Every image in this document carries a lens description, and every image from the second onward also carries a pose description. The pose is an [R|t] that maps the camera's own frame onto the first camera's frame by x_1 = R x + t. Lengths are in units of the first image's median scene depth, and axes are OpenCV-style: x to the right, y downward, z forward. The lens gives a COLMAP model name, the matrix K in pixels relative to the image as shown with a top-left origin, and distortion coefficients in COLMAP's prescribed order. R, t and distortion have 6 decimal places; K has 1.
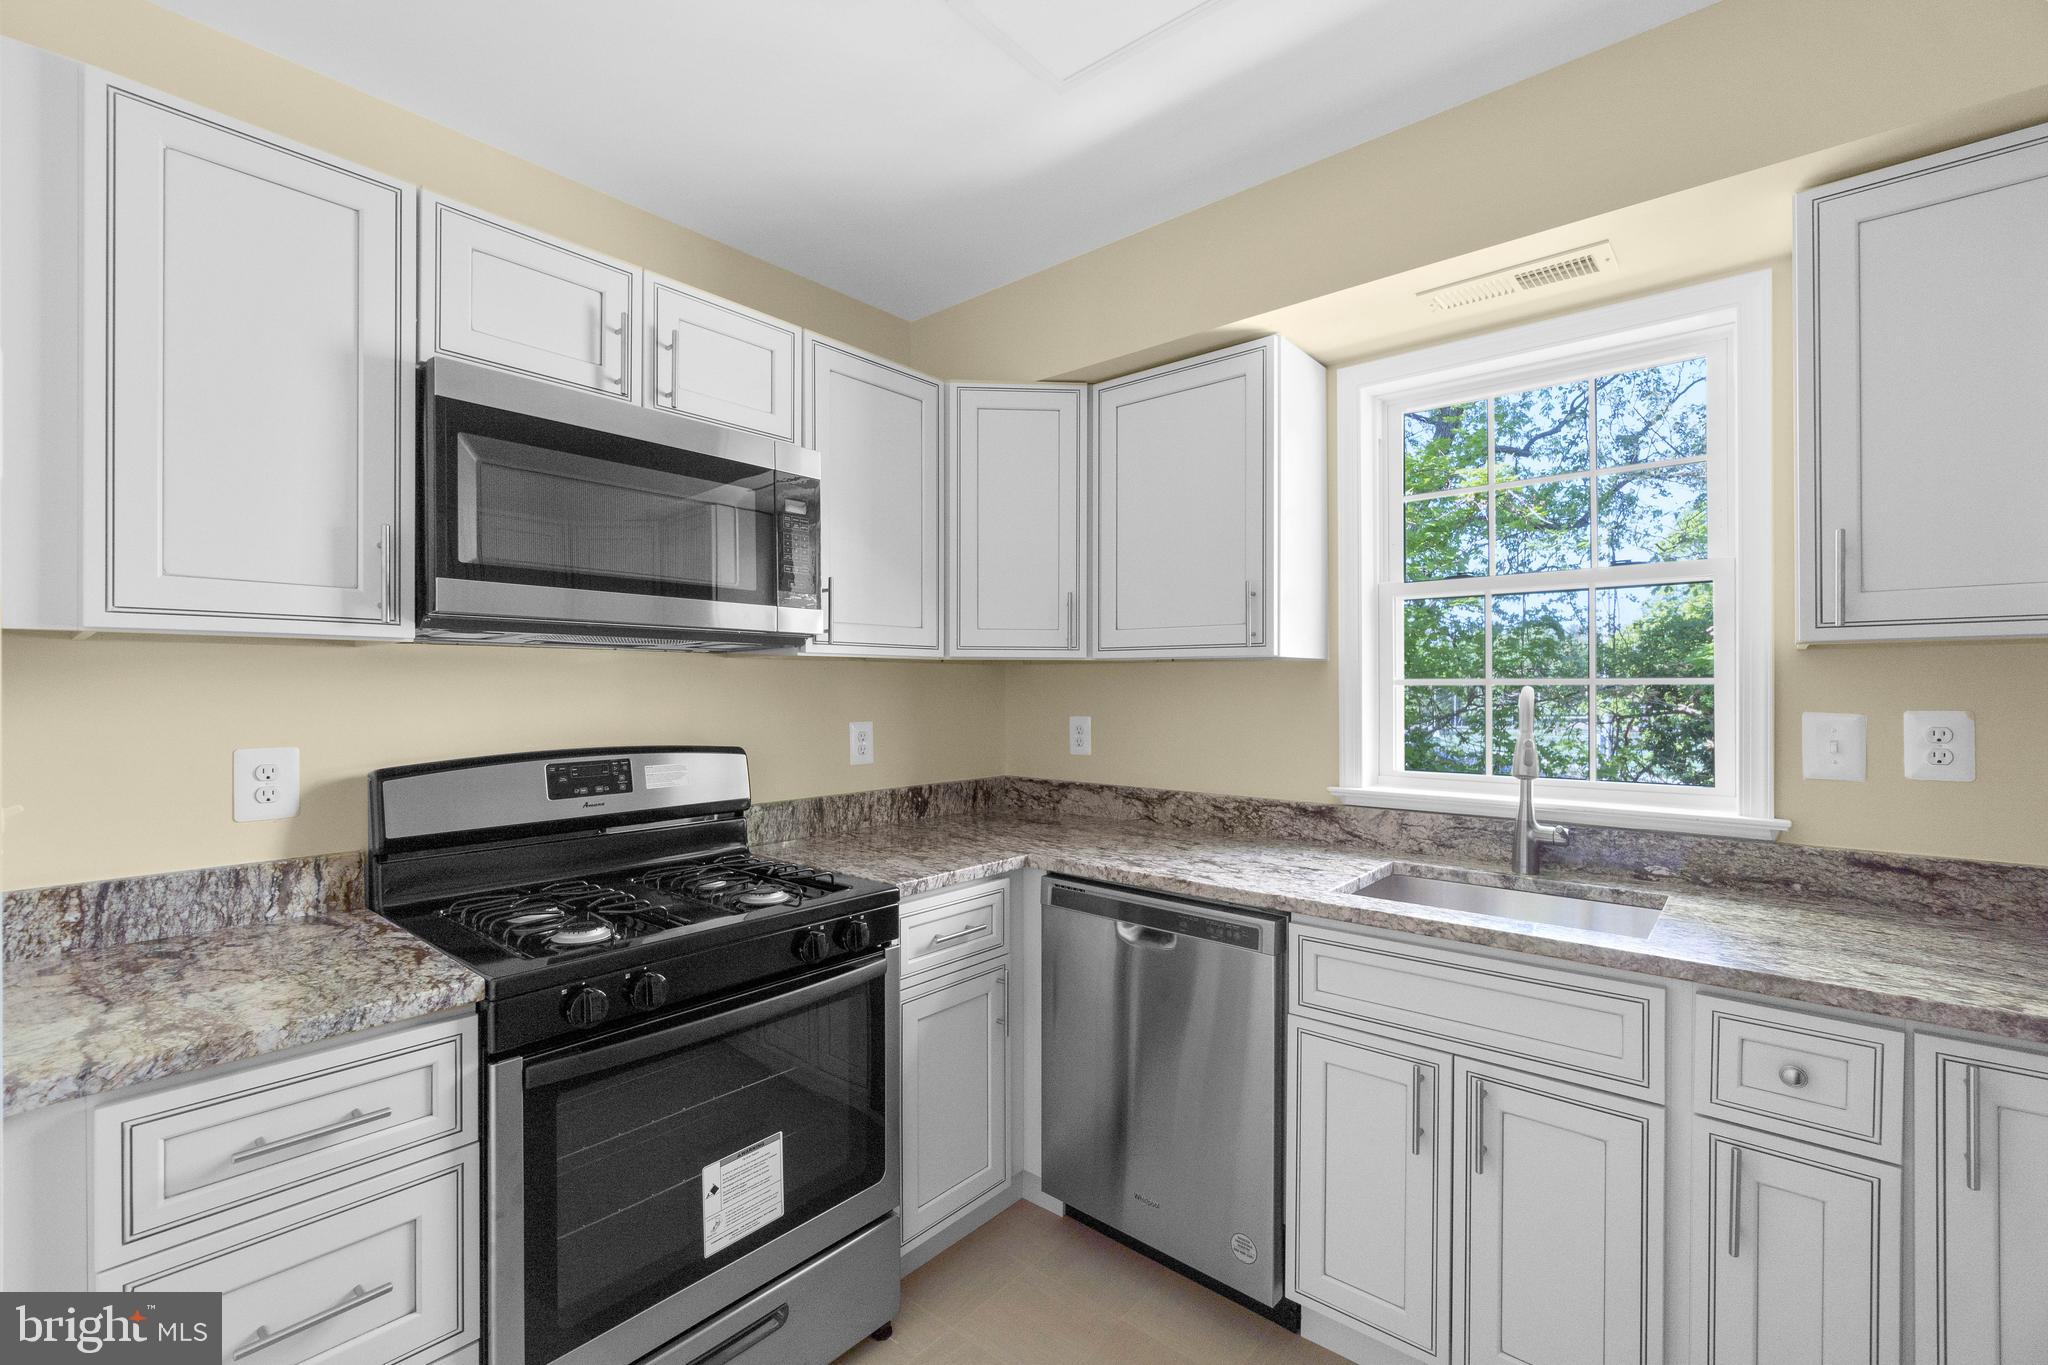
lens RADIAL K [[881.5, 0, 1019.0], [0, 881.5, 688.8], [0, 0, 1]] dist [-0.003937, -0.000092]
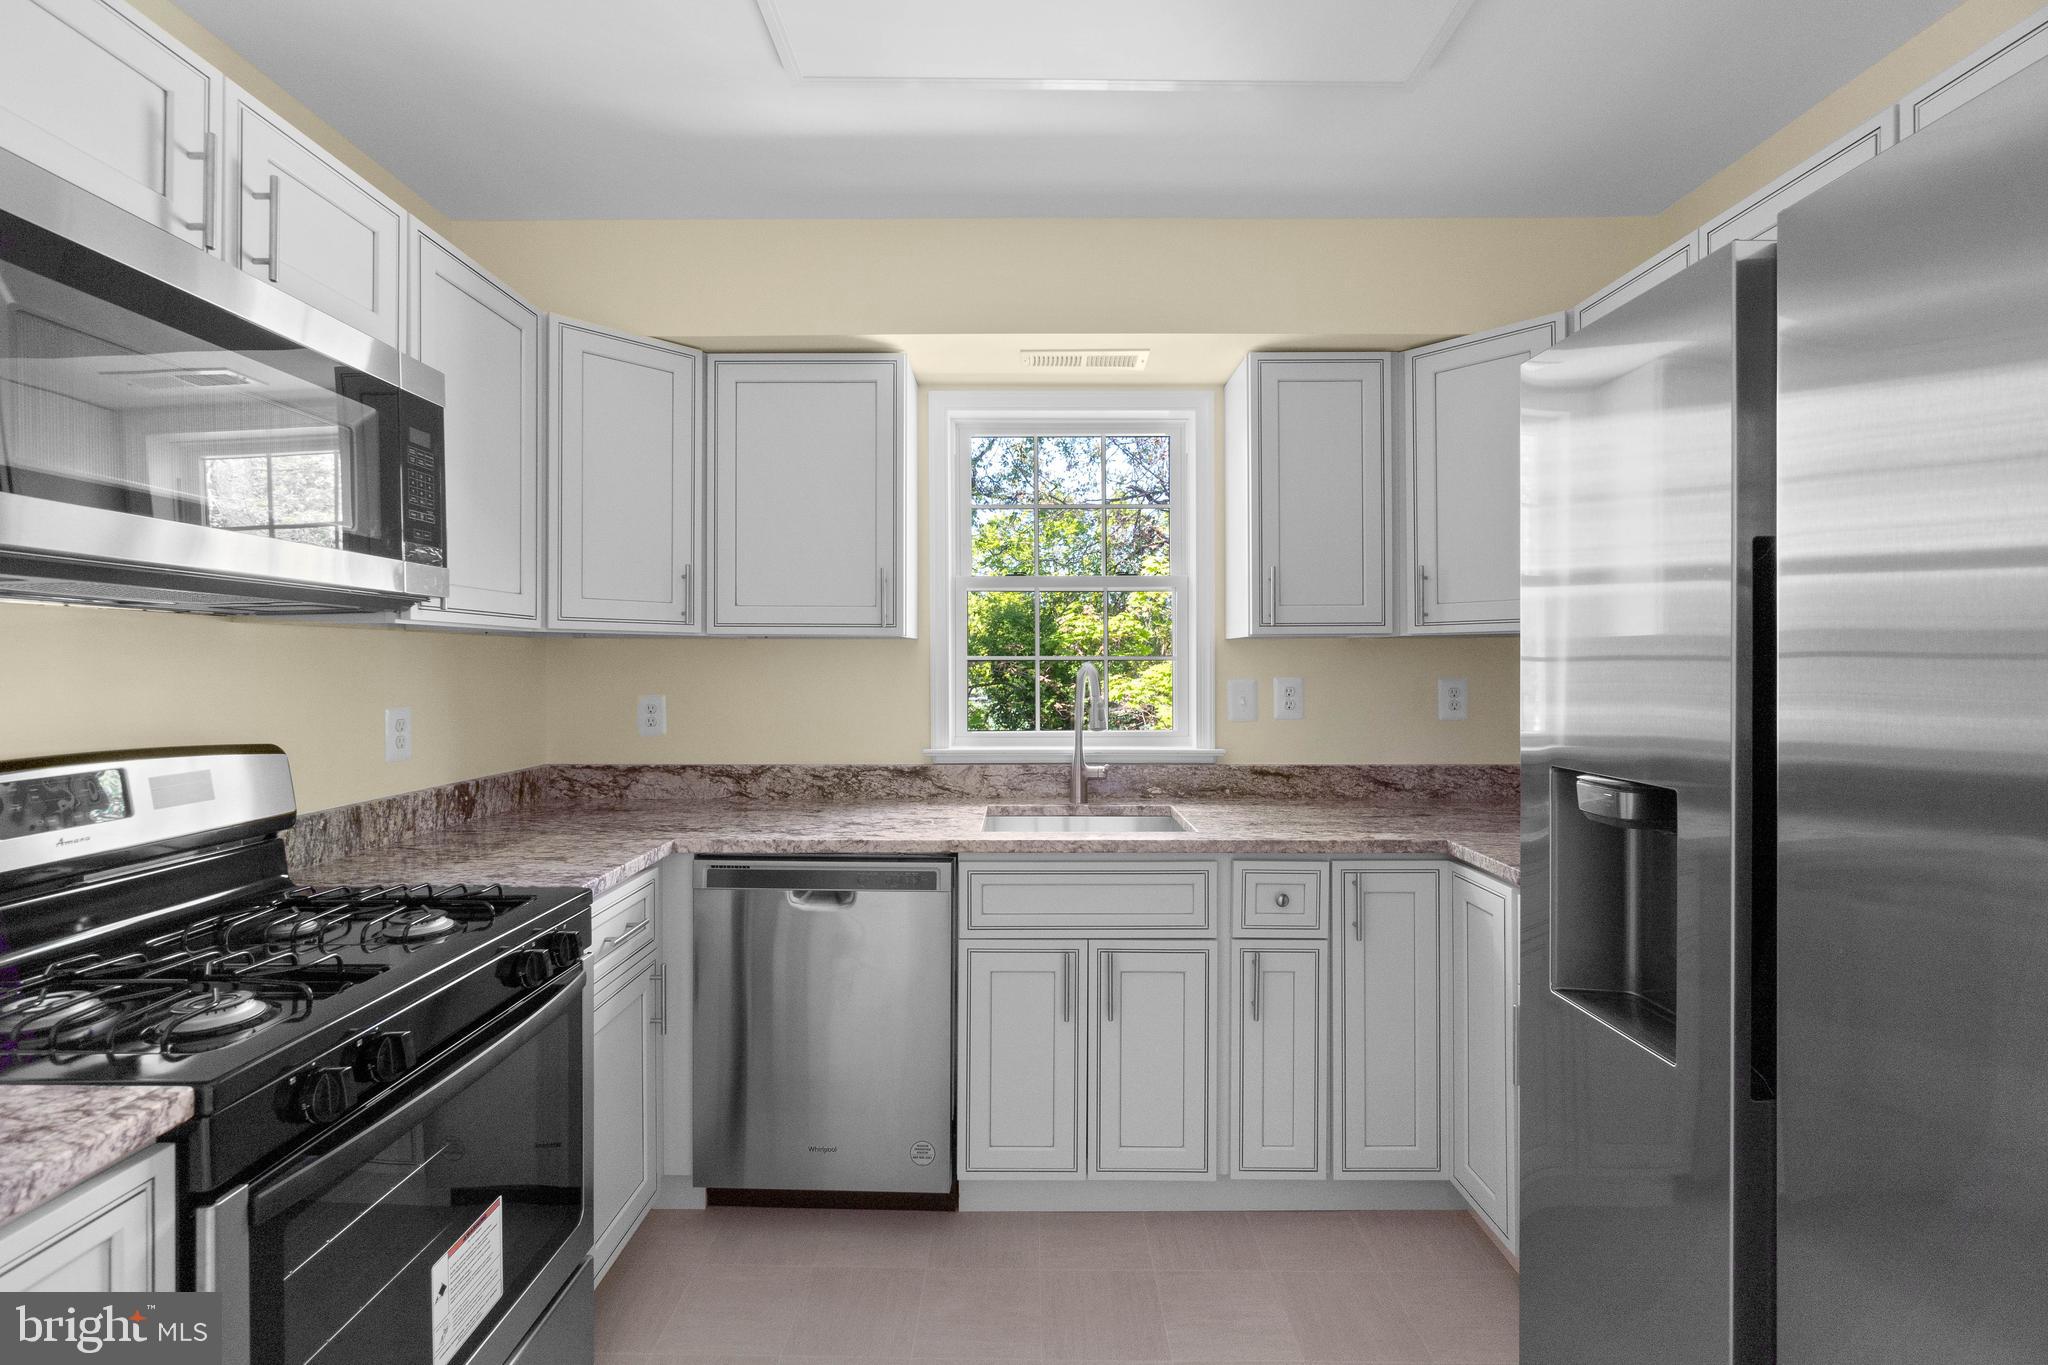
lens RADIAL K [[886.6, 0, 1020.3], [0, 886.6, 665.5], [0, 0, 1]] dist [-0.003971, 0.000102]
pose [[0.761796, -0.001660, 0.647815, -0.373711], [0.001700, 0.999998, 0.000562, 0.000726], [-0.647815, 0.000673, 0.761797, 0.036552]]
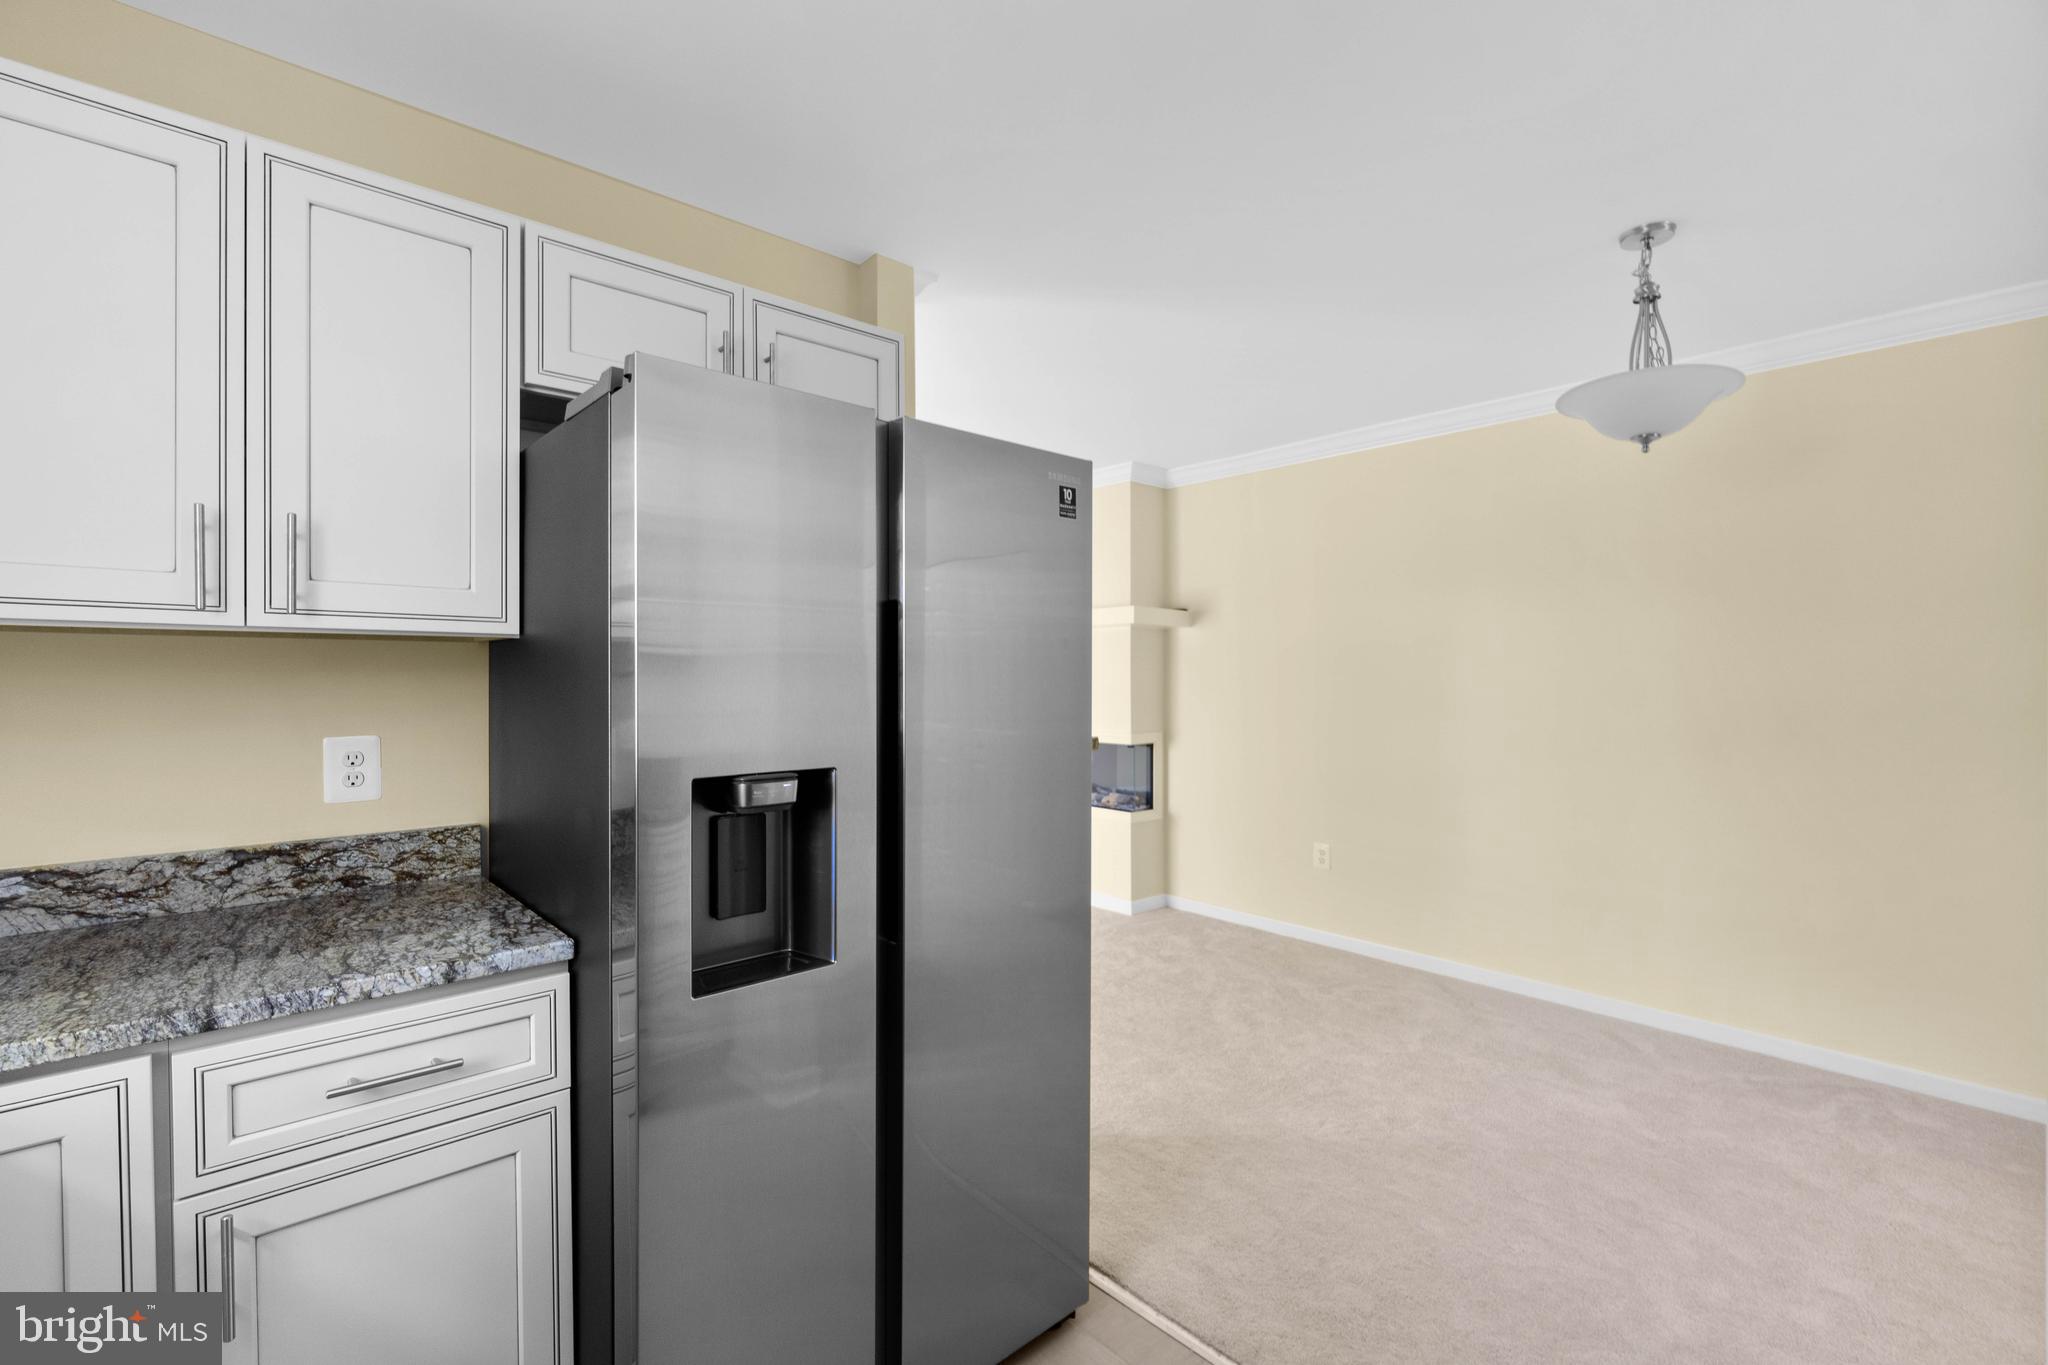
lens RADIAL K [[891.6, 0, 1021.6], [0, 891.6, 675.6], [0, 0, 1]] dist [0.000291, 0.000149]
pose [[-0.992247, 0.000549, 0.124277, 0.027502], [0.001061, 0.999991, 0.004053, -0.002274], [-0.124274, 0.004153, -0.992239, 0.926232]]
